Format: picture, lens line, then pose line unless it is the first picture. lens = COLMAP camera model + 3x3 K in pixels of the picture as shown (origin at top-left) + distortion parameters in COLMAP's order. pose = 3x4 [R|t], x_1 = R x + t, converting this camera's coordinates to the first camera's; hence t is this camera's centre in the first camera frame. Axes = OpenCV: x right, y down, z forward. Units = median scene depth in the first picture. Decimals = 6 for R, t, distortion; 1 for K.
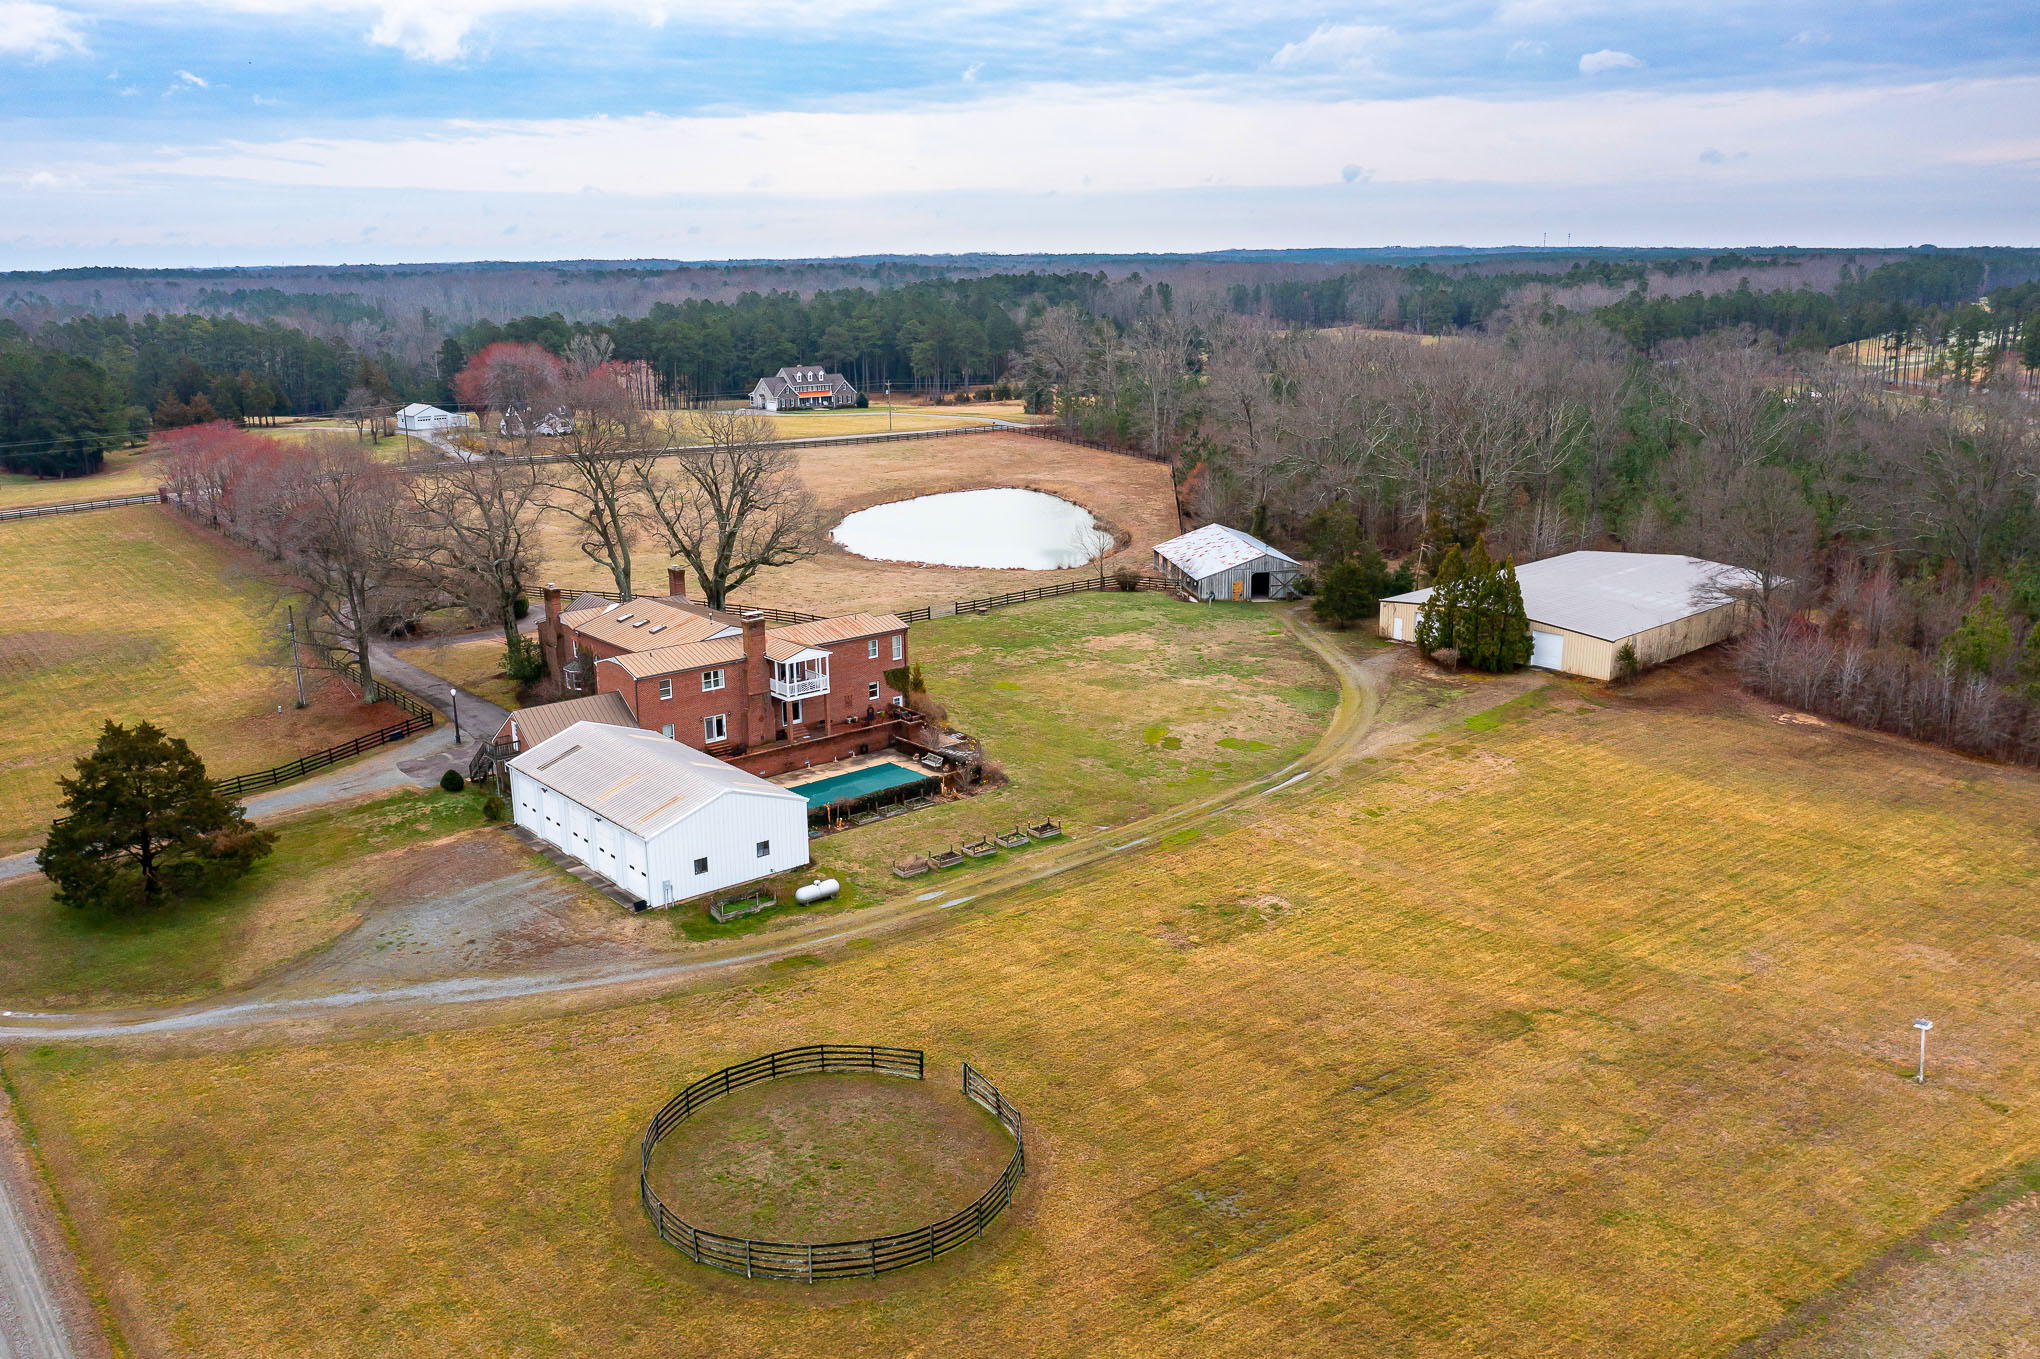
lens RADIAL K [[1608.9, 0, 1023.1], [0, 1608.9, 673.0], [0, 0, 1]] dist [-0.017931, -0.003449]
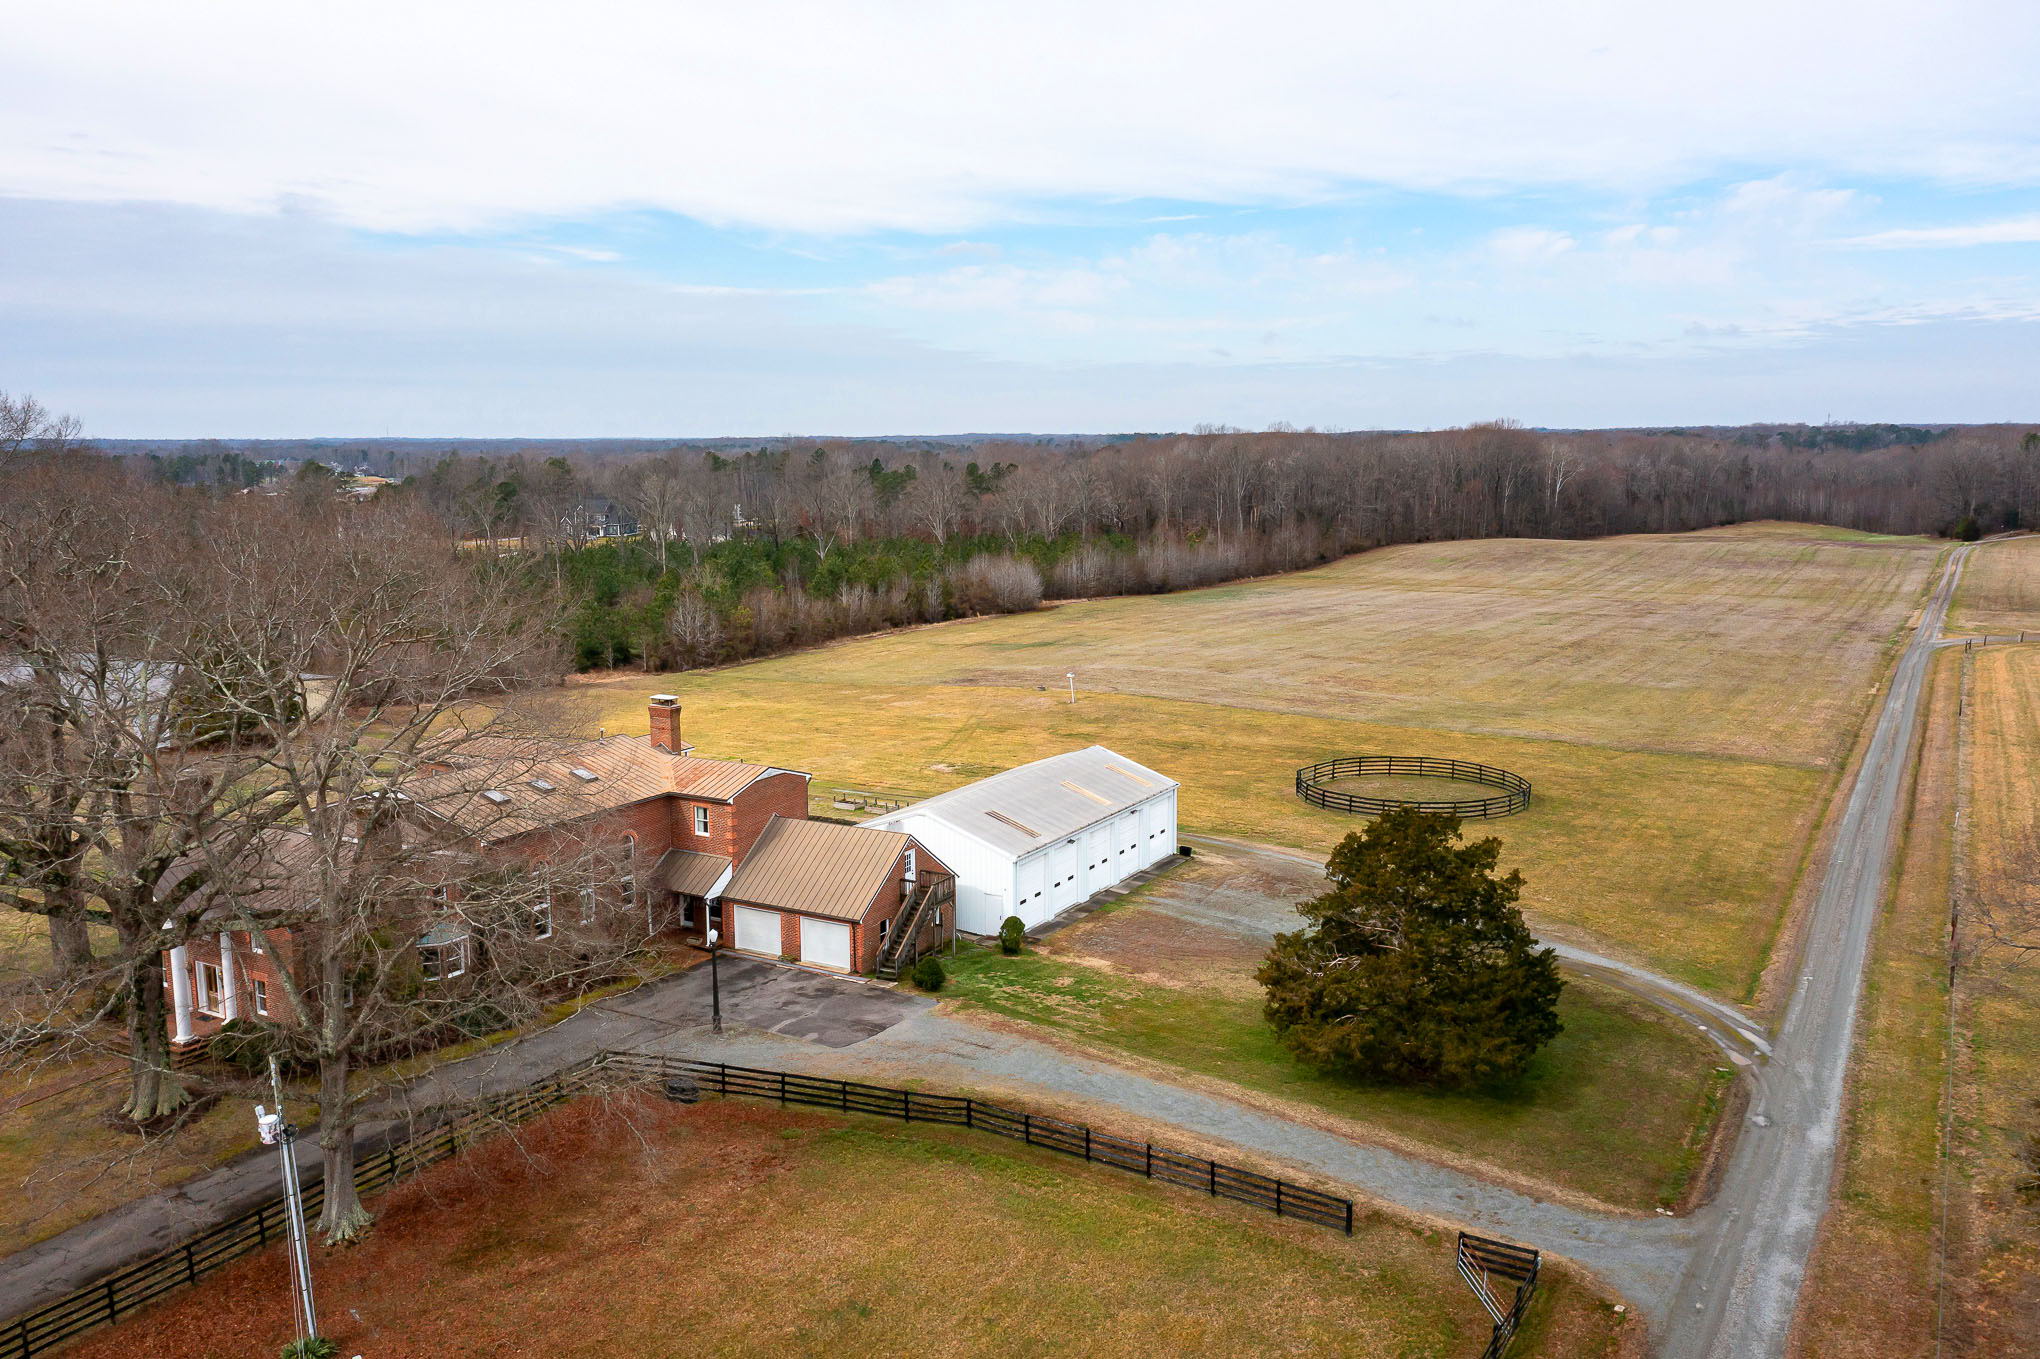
lens RADIAL K [[1608.9, 0, 1023.1], [0, 1608.9, 673.0], [0, 0, 1]] dist [-0.017931, -0.003449]
pose [[-0.345390, -0.121785, 0.930524, -1.040424], [0.236246, 0.948328, 0.211804, -0.187101], [-0.908237, 0.292988, -0.298772, 1.241105]]
